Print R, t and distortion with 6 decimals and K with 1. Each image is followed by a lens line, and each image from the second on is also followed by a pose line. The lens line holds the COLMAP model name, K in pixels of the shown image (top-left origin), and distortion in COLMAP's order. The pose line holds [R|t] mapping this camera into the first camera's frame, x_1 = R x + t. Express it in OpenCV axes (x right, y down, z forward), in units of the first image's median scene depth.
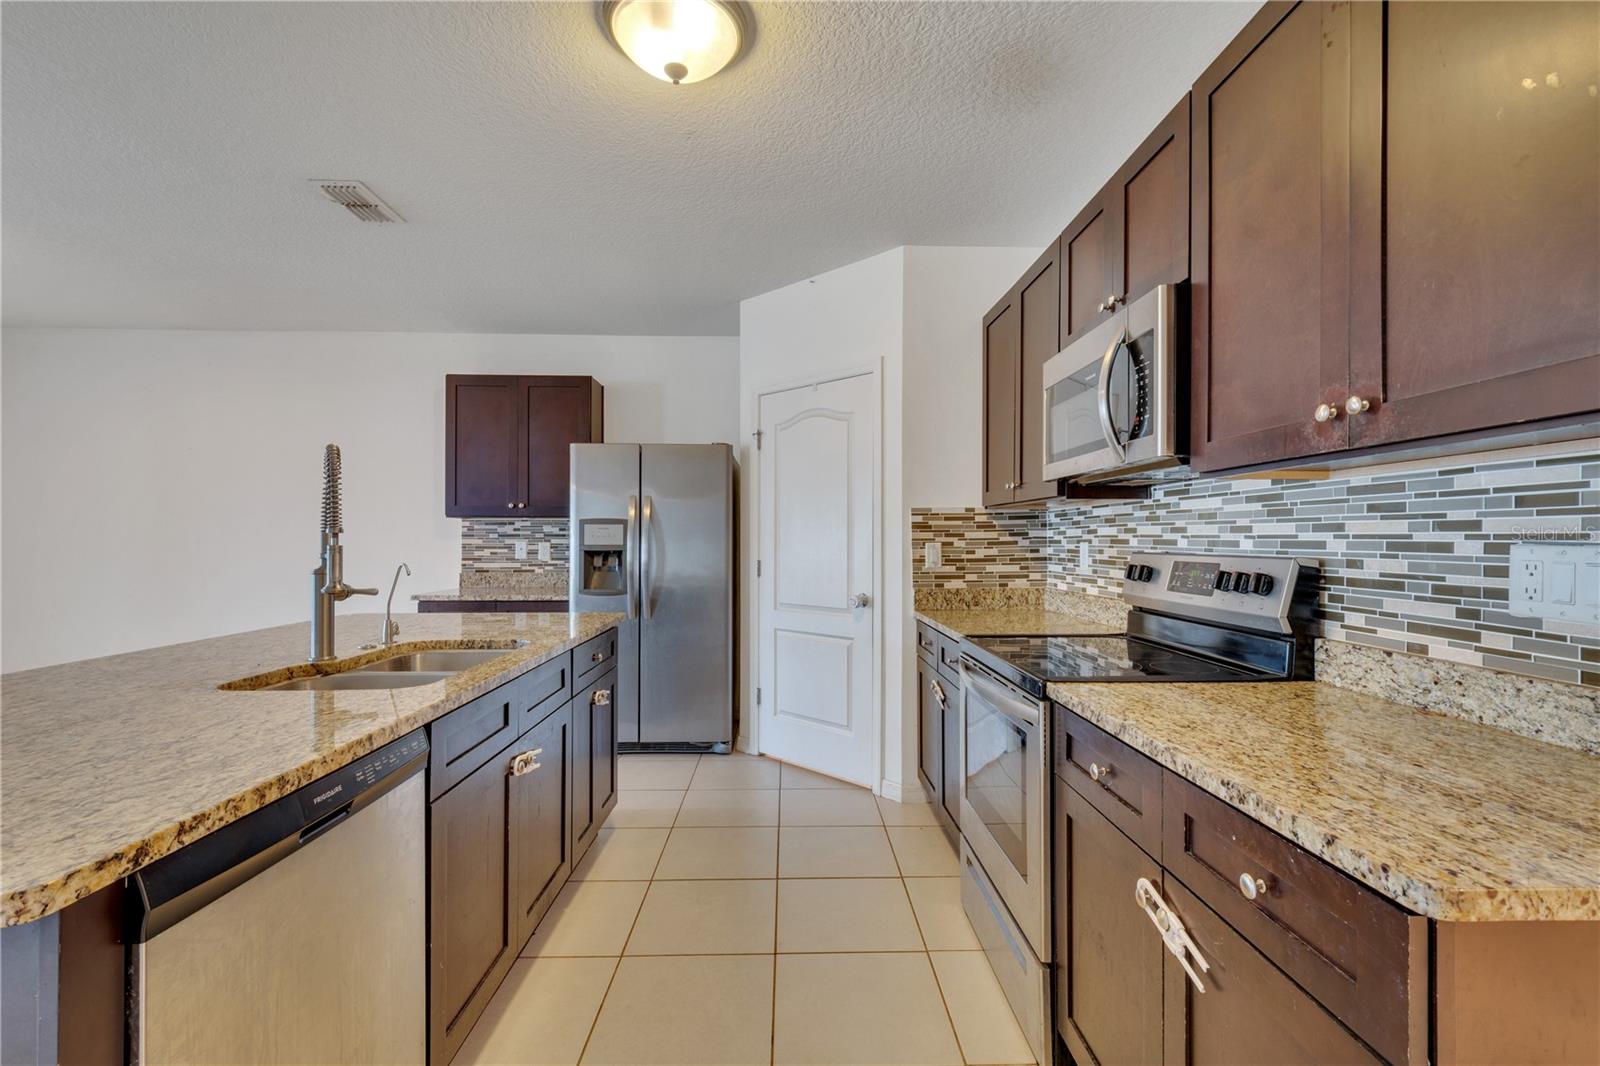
lens RADIAL K [[693.5, 0, 799.6], [0, 693.5, 531.4], [0, 0, 1]] dist [-0.000421, -0.000098]
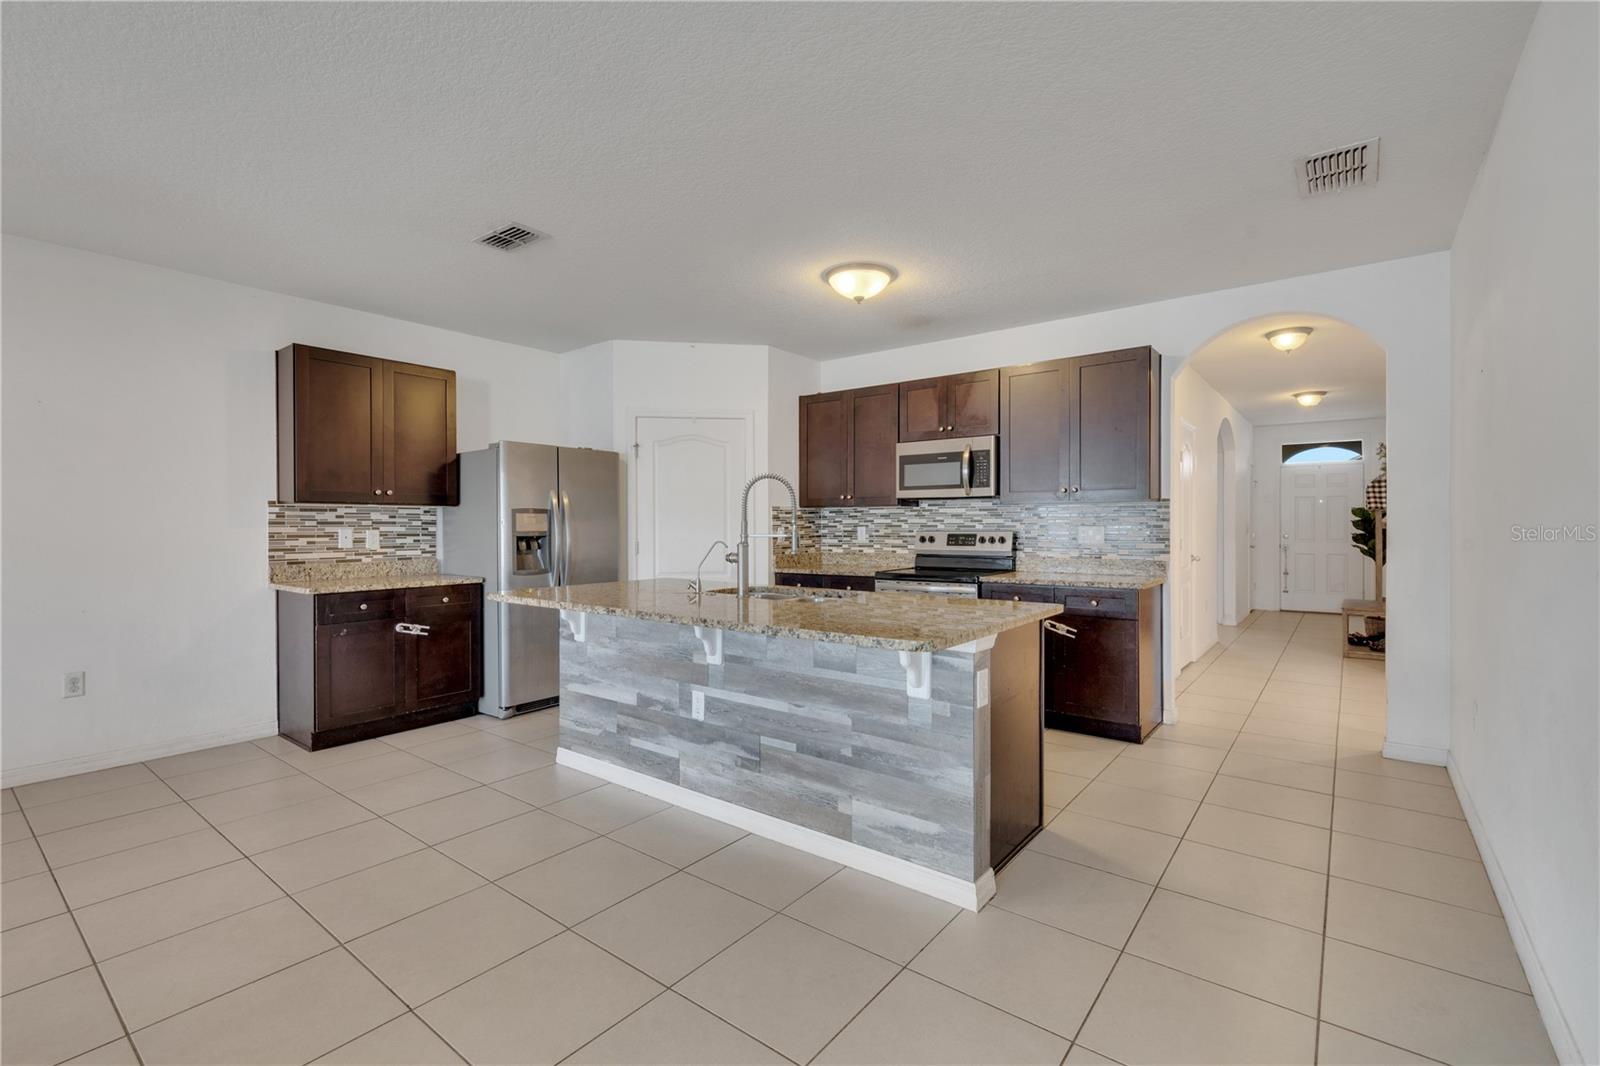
lens RADIAL K [[693.5, 0, 802.2], [0, 693.5, 531.9], [0, 0, 1]] dist [-0.000421, -0.000098]
pose [[0.628616, -0.010185, 0.777649, -0.898152], [-0.005176, 0.999837, 0.017279, -0.001598], [-0.777698, -0.014887, 0.628461, -0.075659]]
